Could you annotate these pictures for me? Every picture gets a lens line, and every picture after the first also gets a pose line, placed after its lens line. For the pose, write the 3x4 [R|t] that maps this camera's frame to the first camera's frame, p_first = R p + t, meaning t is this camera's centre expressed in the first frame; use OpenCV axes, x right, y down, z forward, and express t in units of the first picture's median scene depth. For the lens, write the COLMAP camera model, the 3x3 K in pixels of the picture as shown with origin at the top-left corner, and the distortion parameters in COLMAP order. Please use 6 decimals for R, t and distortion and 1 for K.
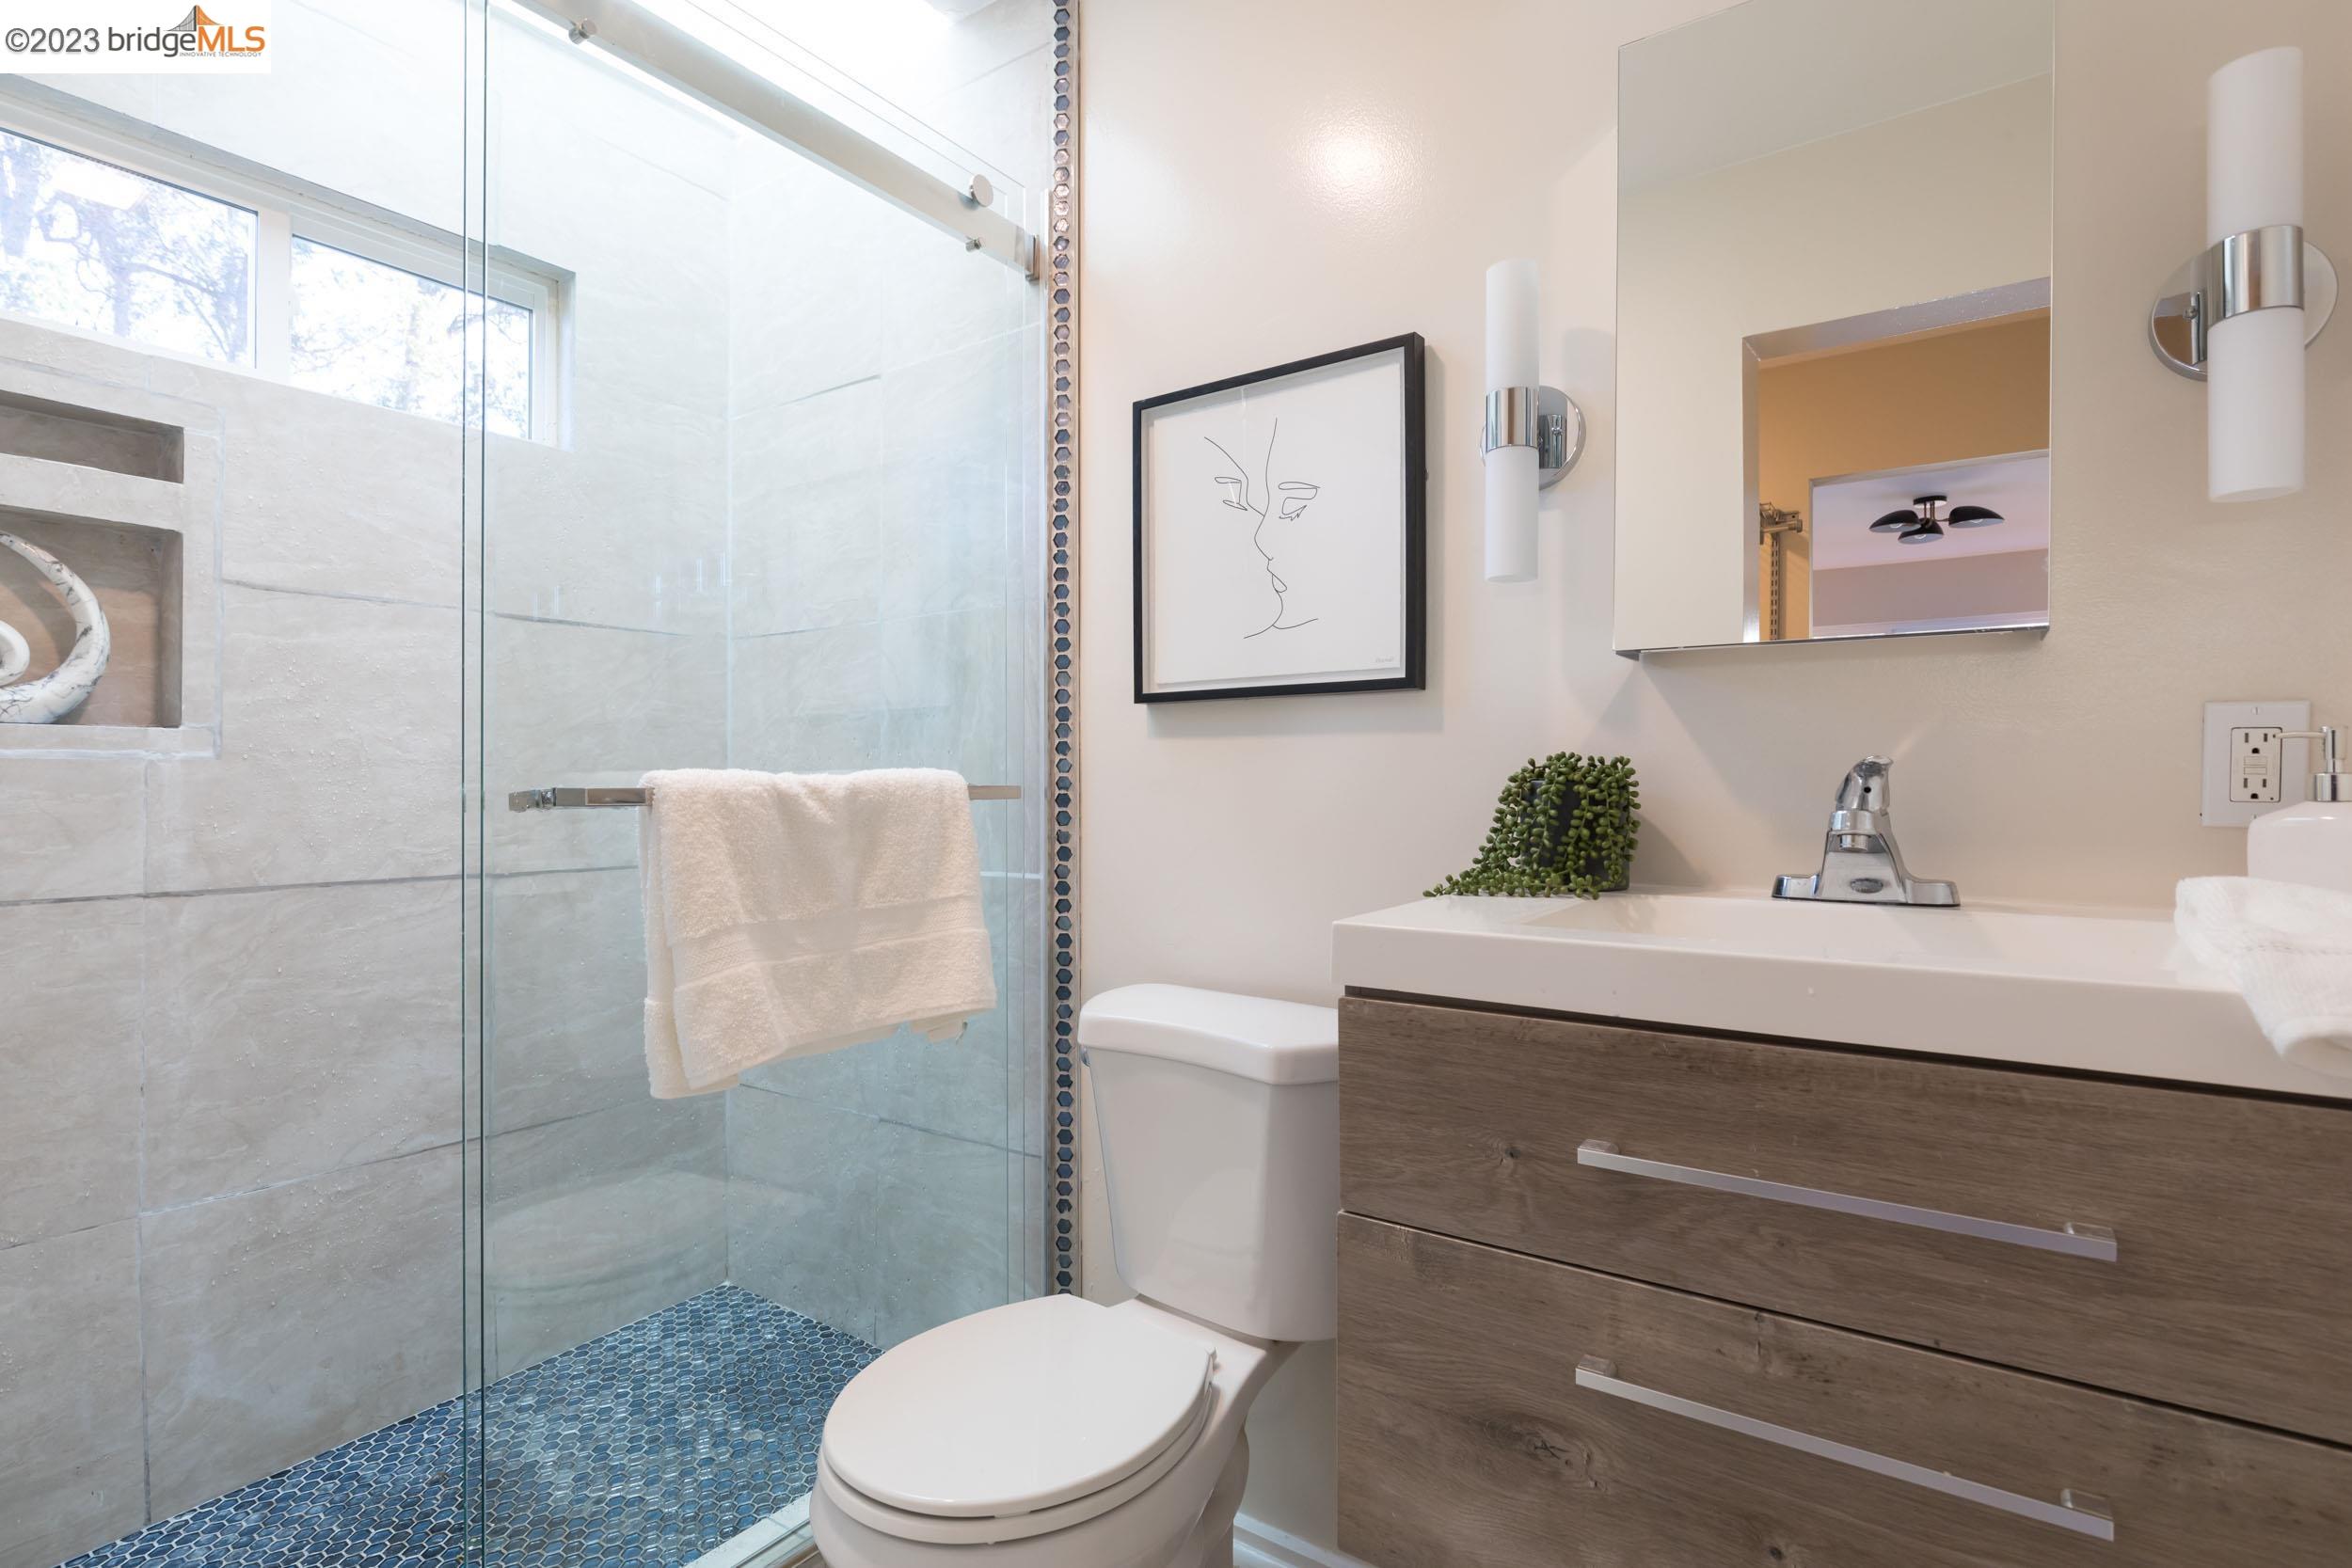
lens RADIAL K [[1081.5, 0, 1171.7], [0, 1081.5, 785.0], [0, 0, 1]] dist [-0.002630, -0.000342]
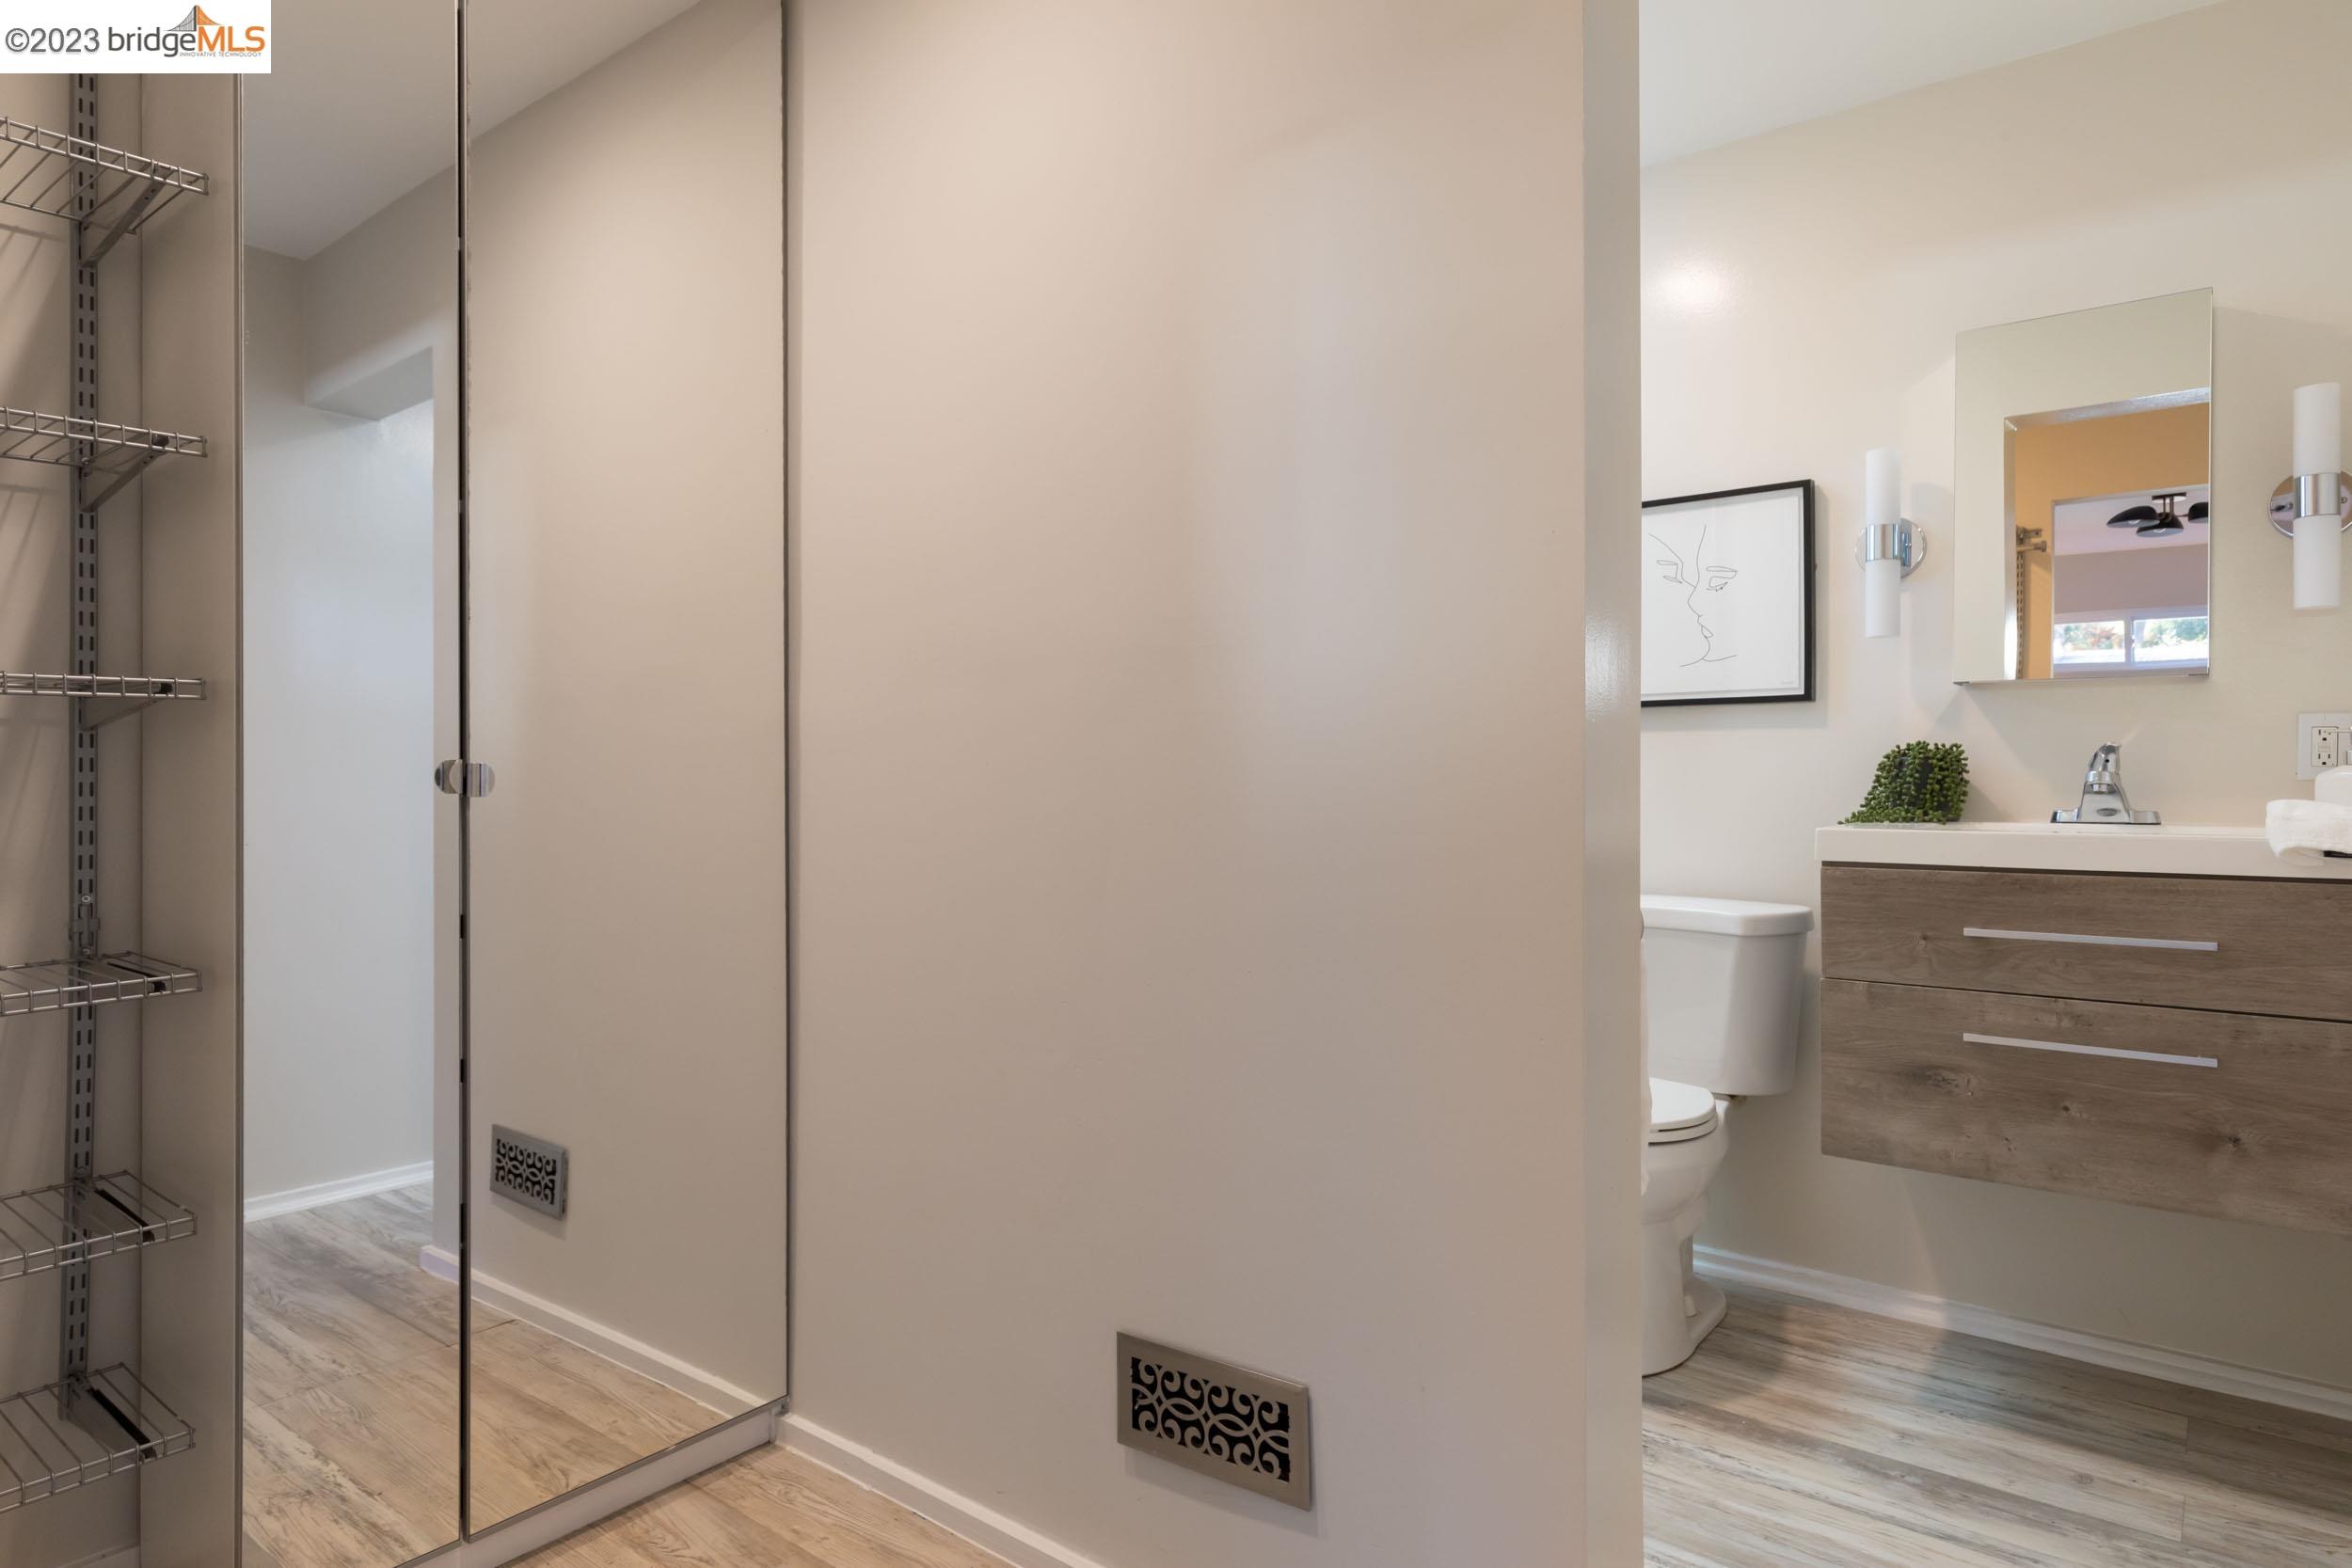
lens RADIAL K [[1266.2, 0, 1180.6], [0, 1266.2, 773.3], [0, 0, 1]] dist [0.010407, -0.001343]
pose [[0.998451, 0.000727, -0.055641, -0.824069], [-0.001069, 0.999981, -0.006112, 0.041454], [0.055636, 0.006162, 0.998432, -1.271814]]
